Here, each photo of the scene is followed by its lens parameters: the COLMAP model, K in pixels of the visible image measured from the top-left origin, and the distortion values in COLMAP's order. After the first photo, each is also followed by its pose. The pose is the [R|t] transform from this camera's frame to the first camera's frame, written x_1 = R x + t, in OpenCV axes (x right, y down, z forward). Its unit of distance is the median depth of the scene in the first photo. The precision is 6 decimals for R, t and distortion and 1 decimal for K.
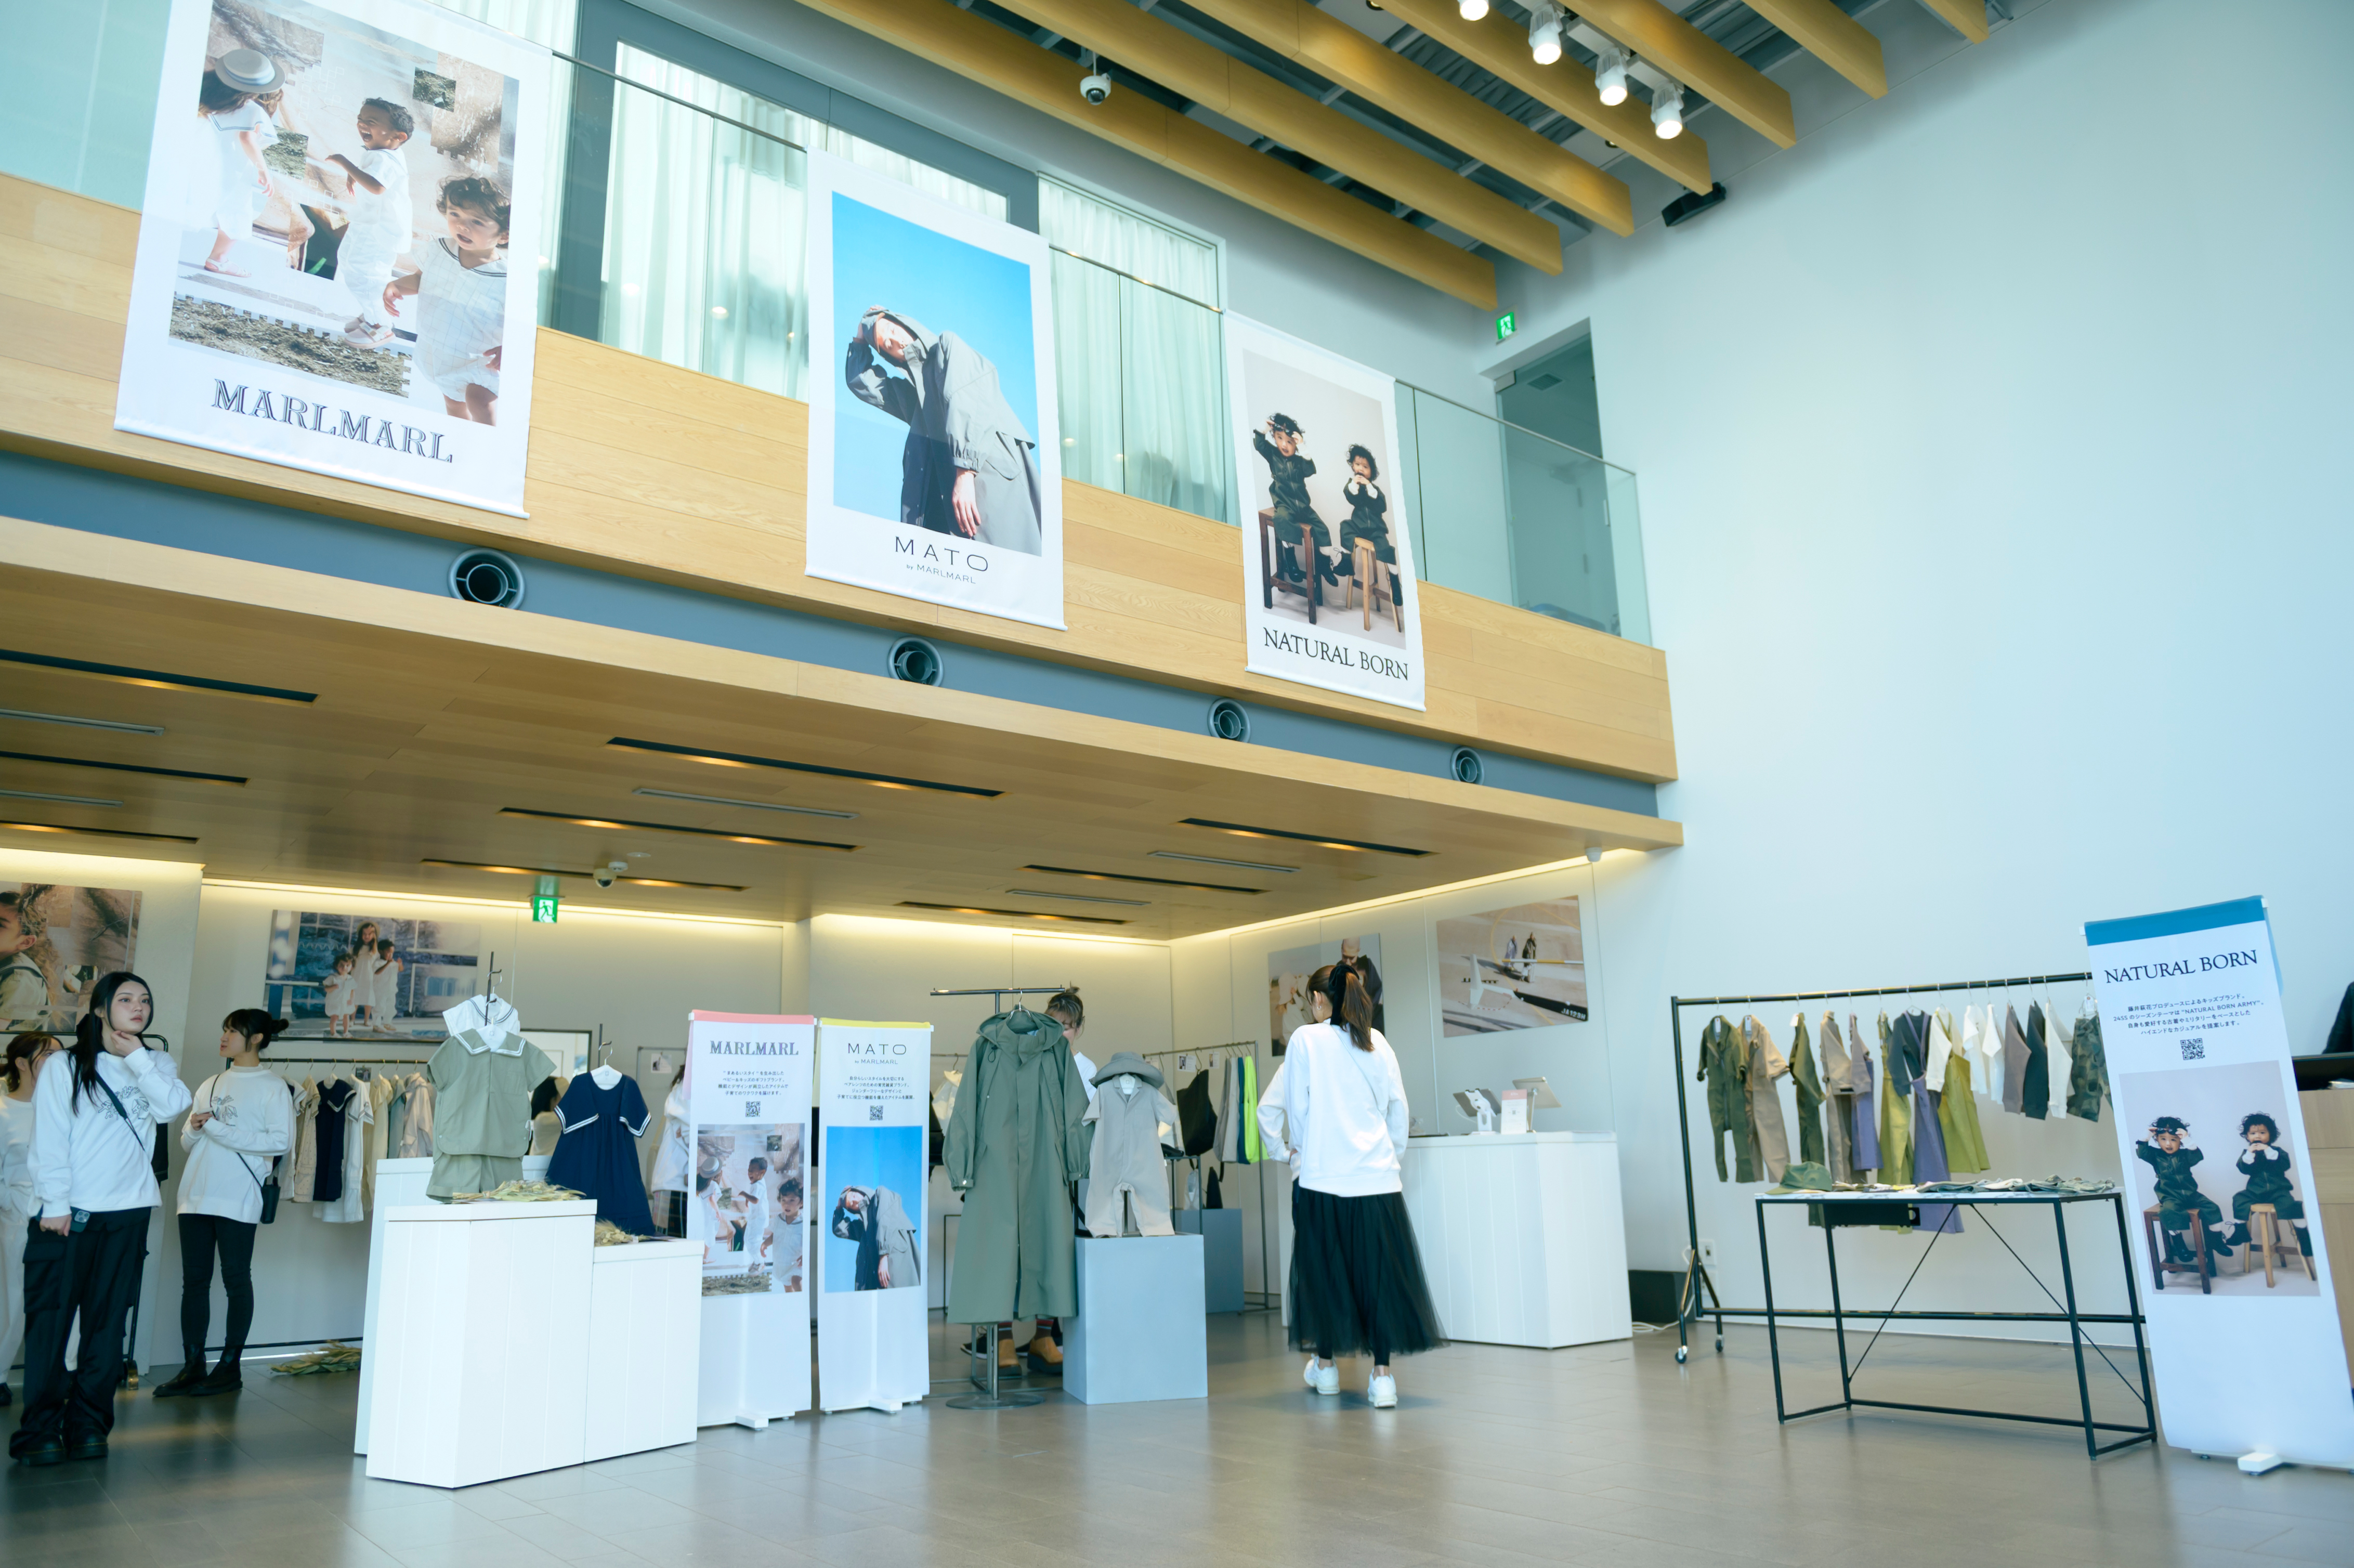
lens RADIAL K [[1683.1, 0, 1185.0], [0, 1683.1, 773.1], [0, 0, 1]] dist [-0.001710, -0.005100]
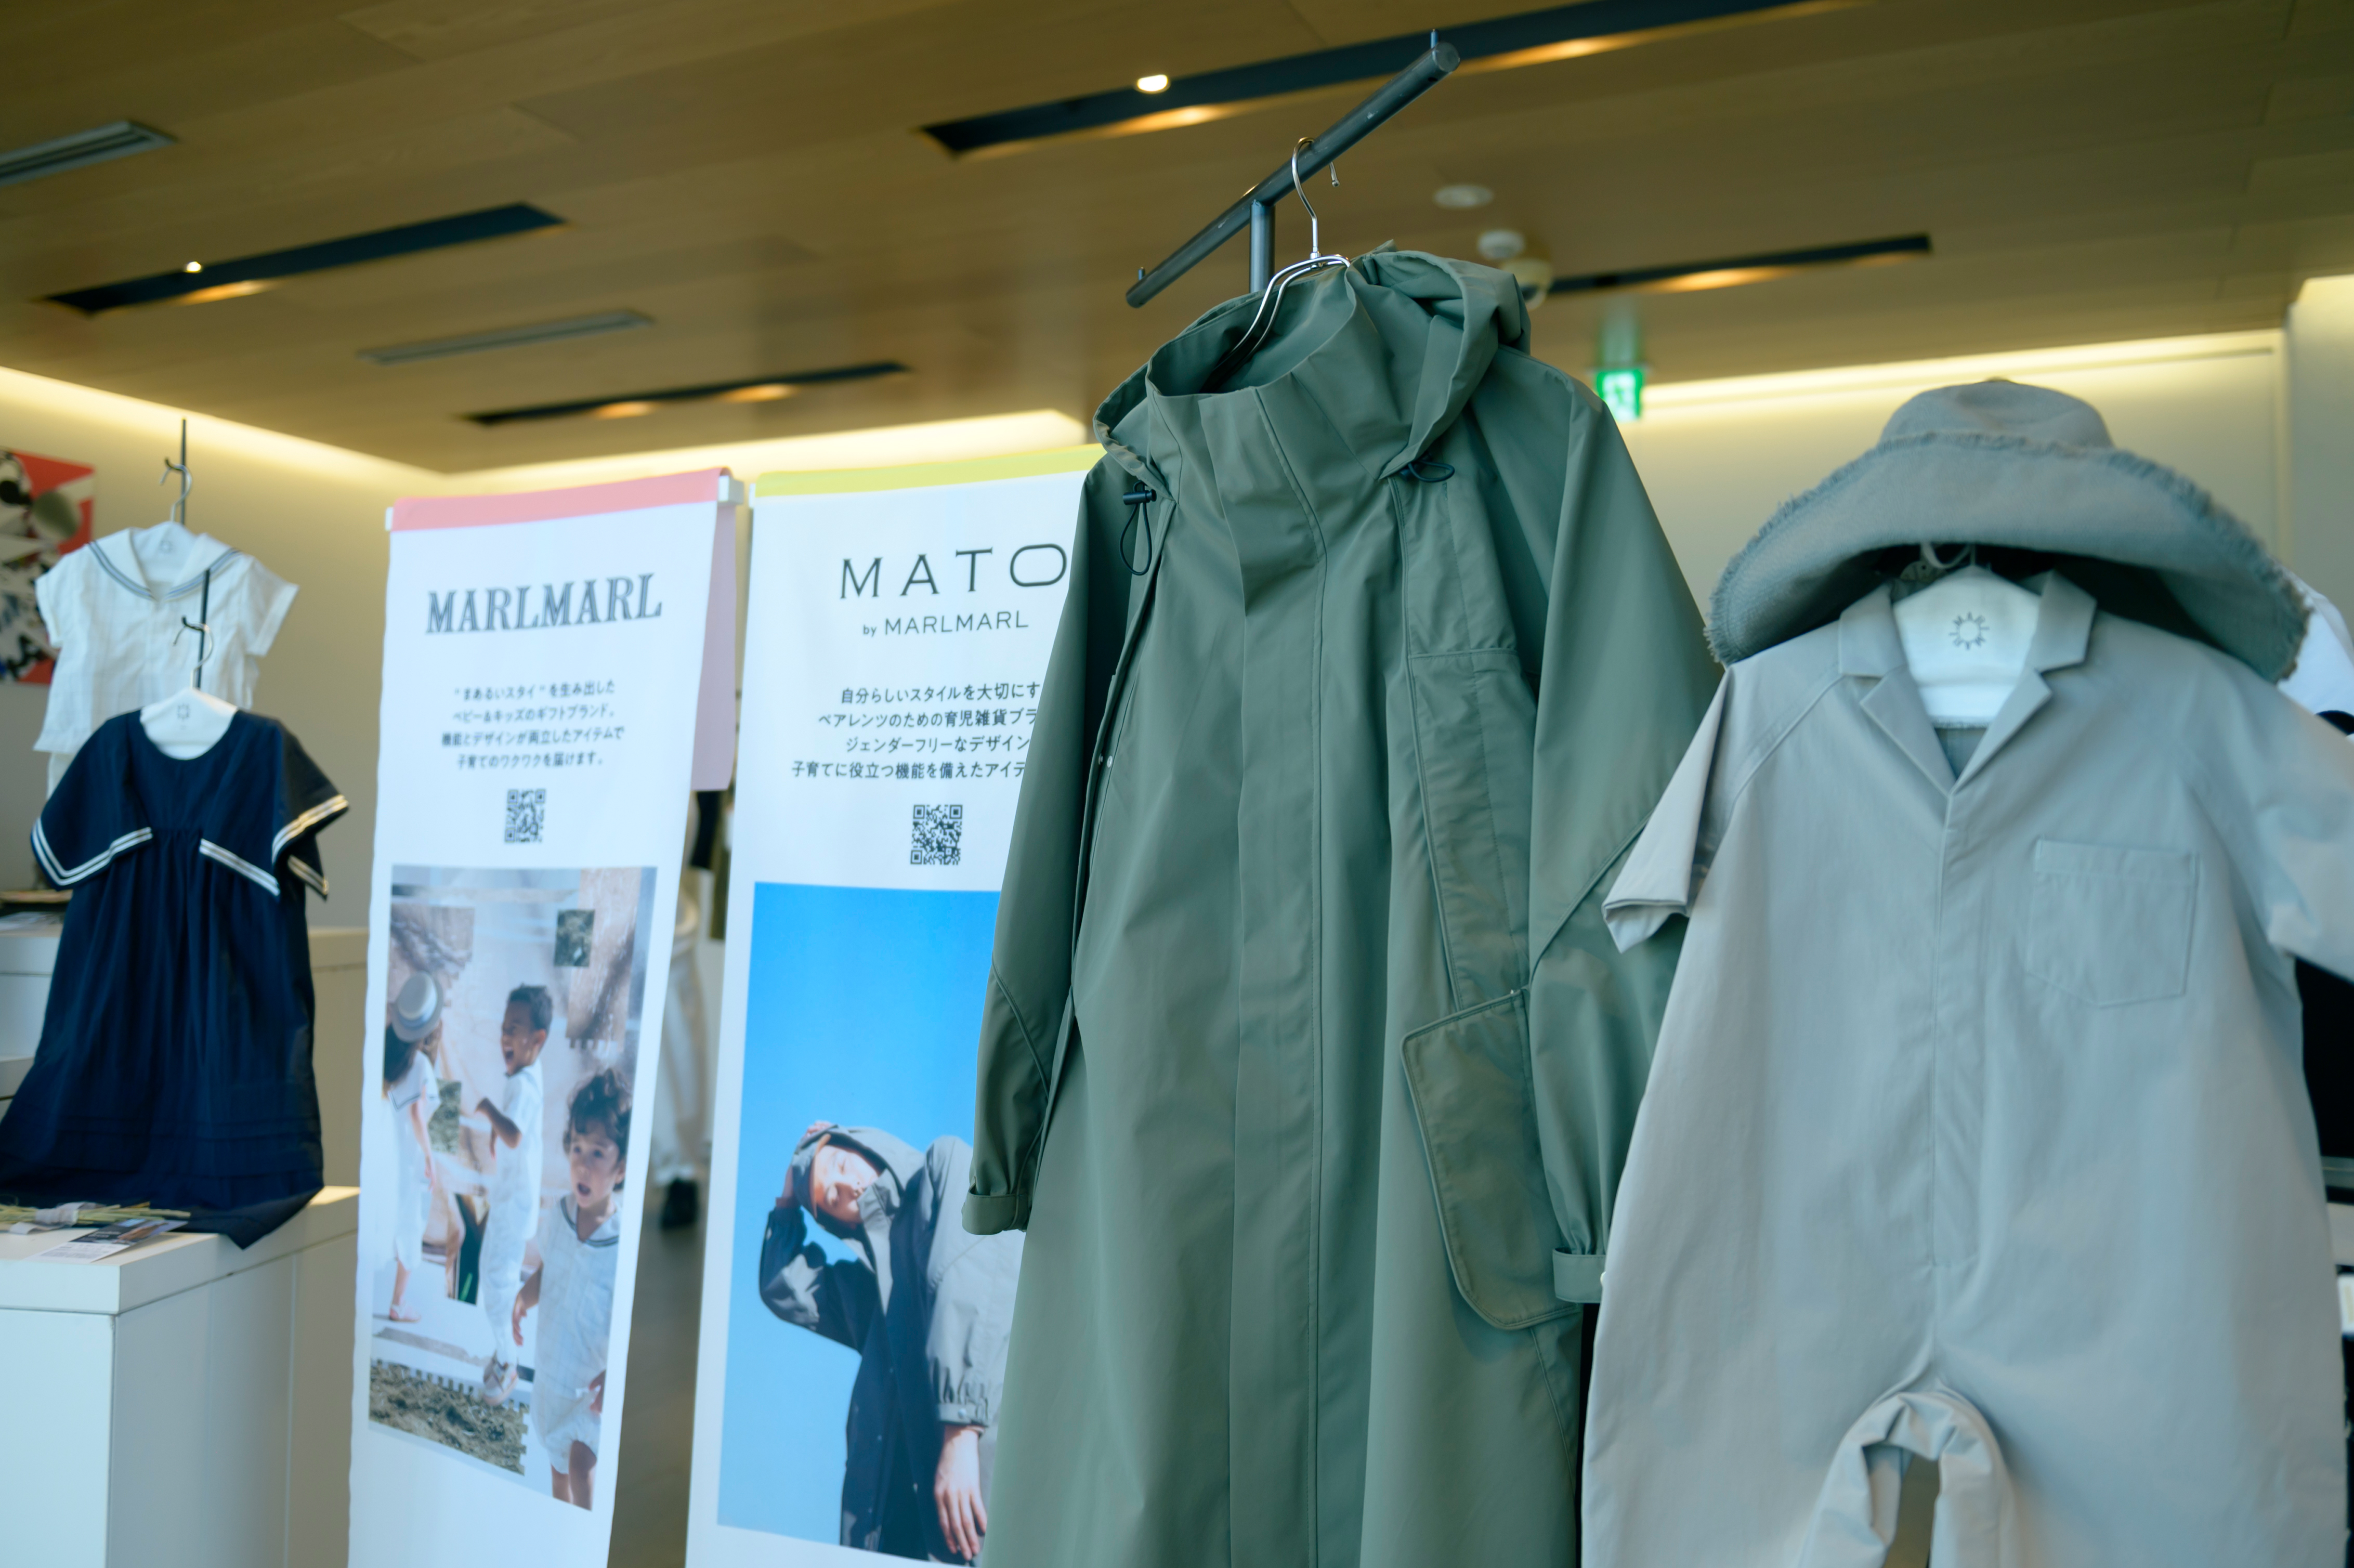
lens RADIAL K [[1776.3, 0, 1261.1], [0, 1776.3, 712.2], [0, 0, 1]] dist [-0.005467, 0.003314]
pose [[0.434618, -0.036063, -0.899893, 0.068965], [0.185038, 0.981457, 0.050036, 0.194124], [0.881401, -0.188261, 0.433232, 1.001878]]
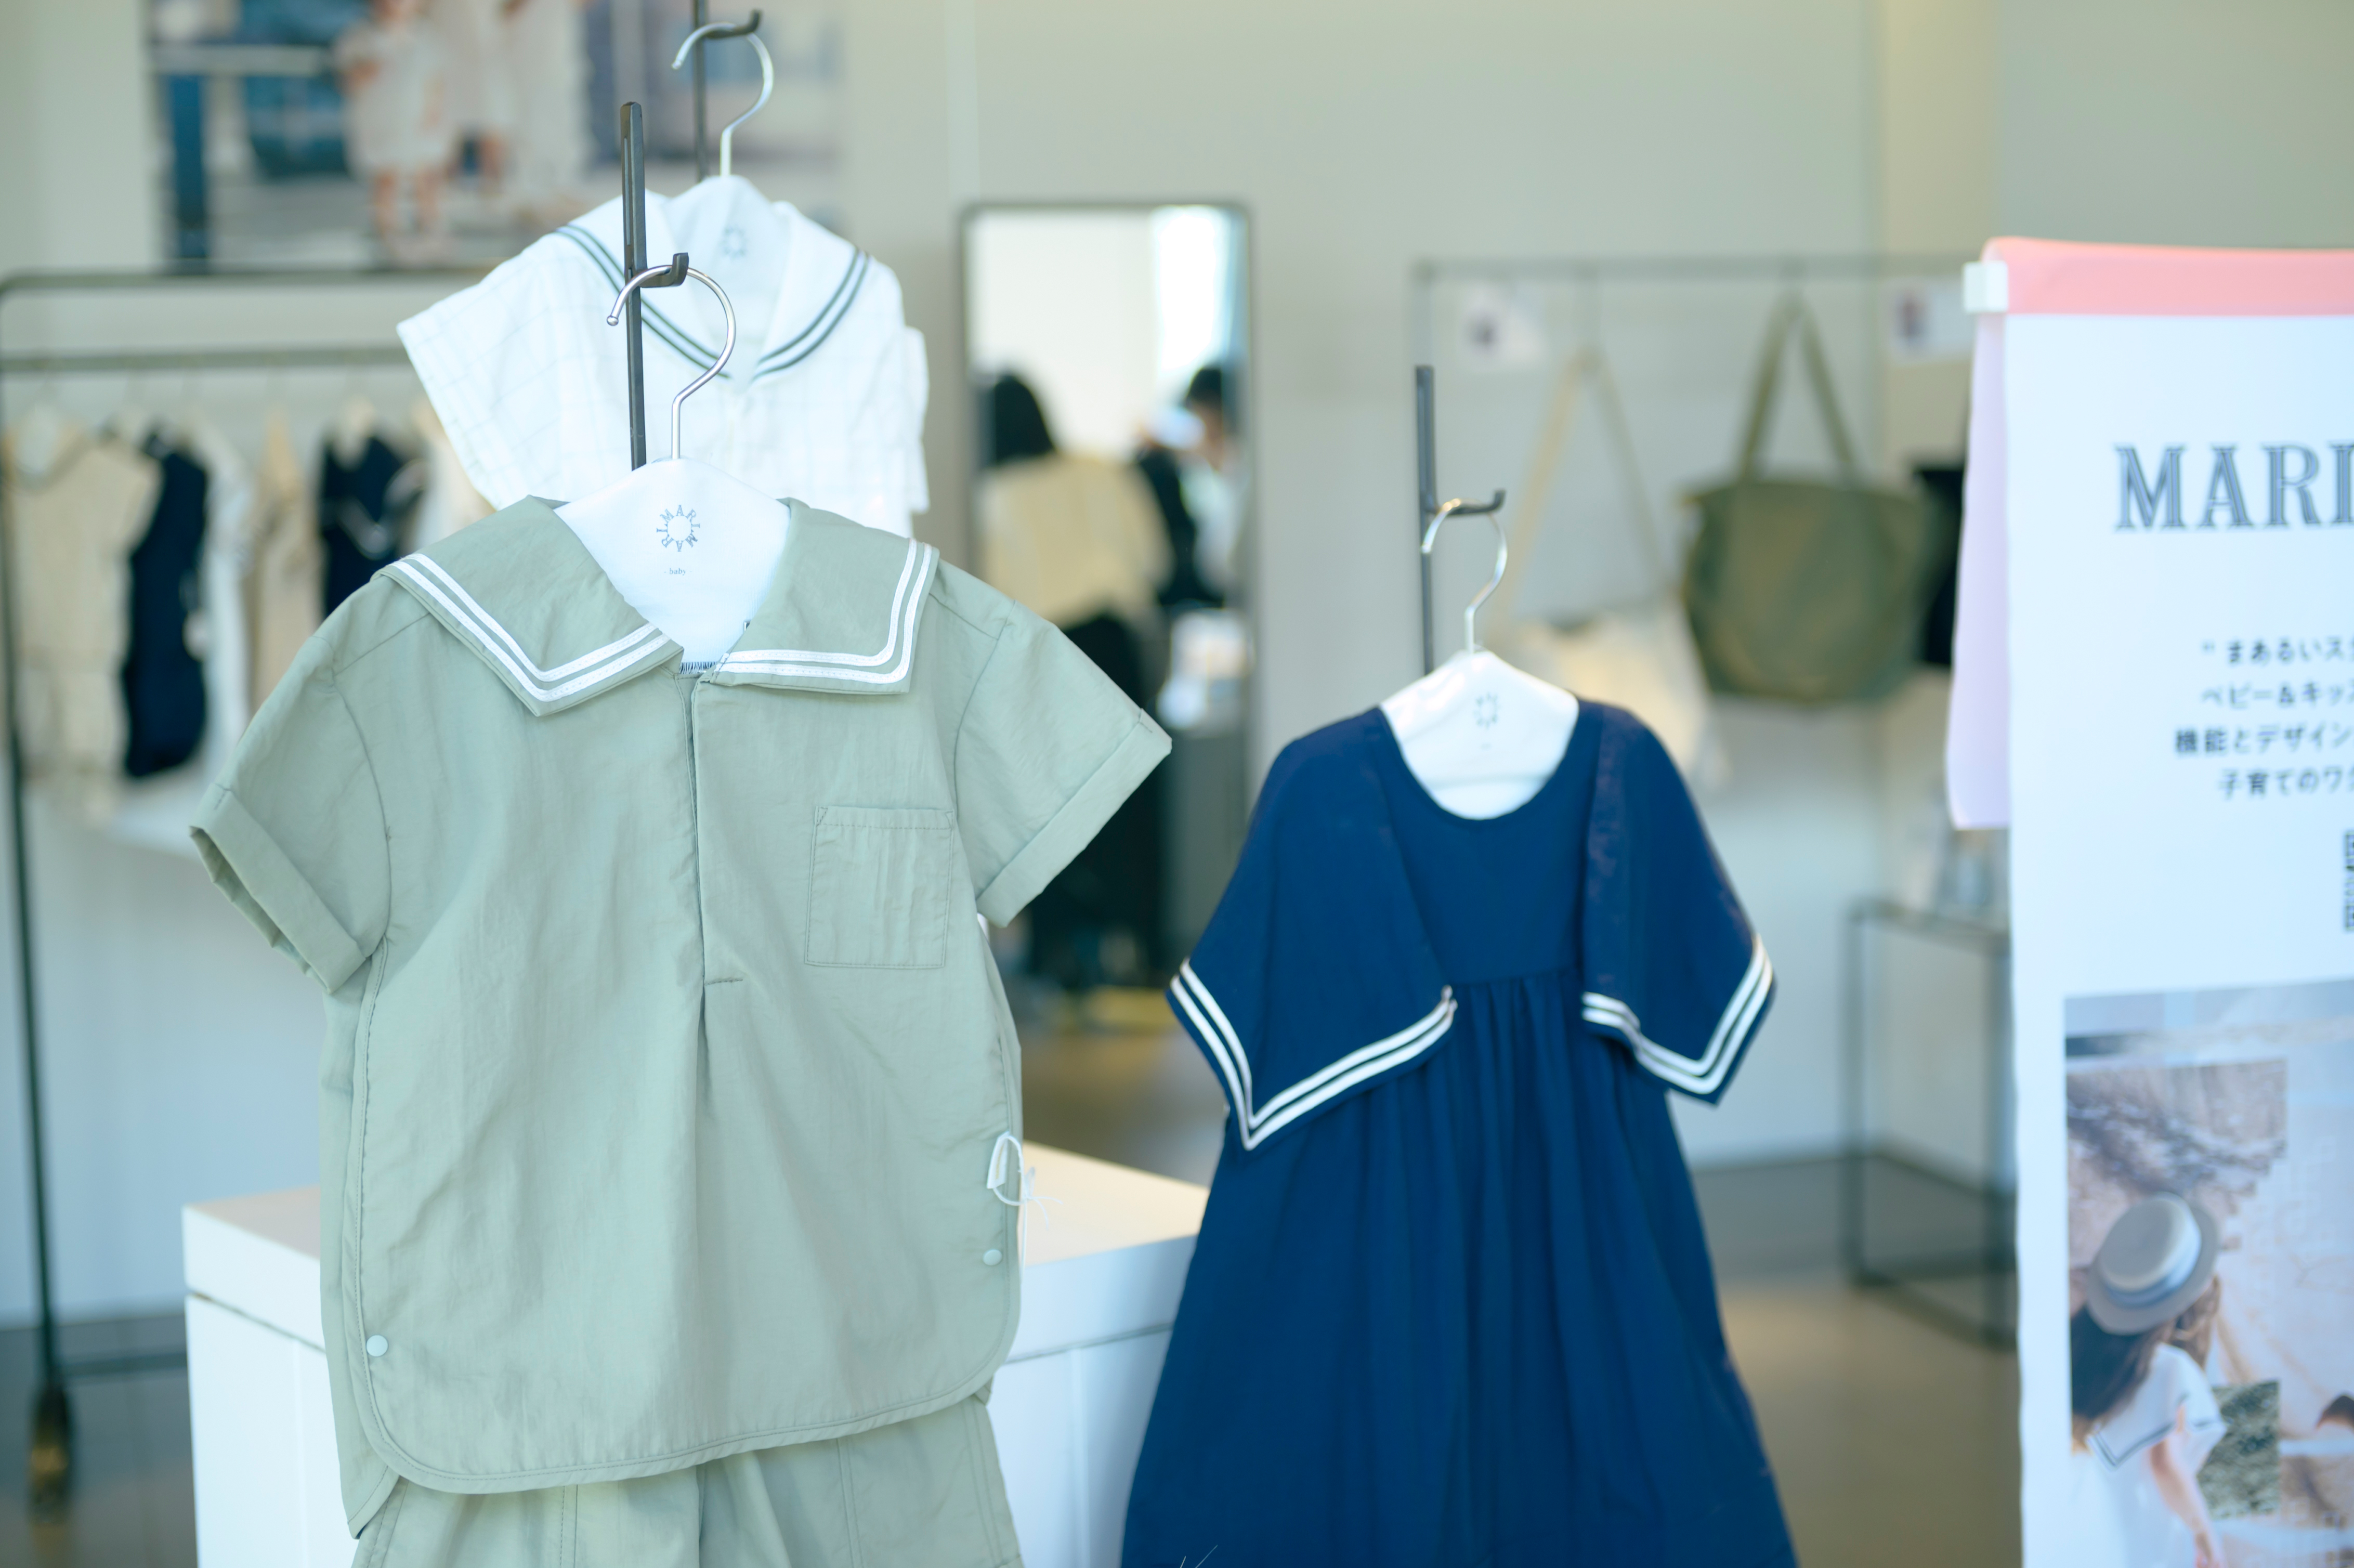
lens RADIAL K [[3954.7, 0, 1185.0], [0, 3954.7, 785.9], [0, 0, 1]] dist [-0.006166, 0.000000]
pose [[0.943730, 0.031317, -0.329231, -0.246552], [0.076363, 0.947971, 0.309063, 0.074134], [0.321780, -0.316813, 0.892237, 0.660363]]
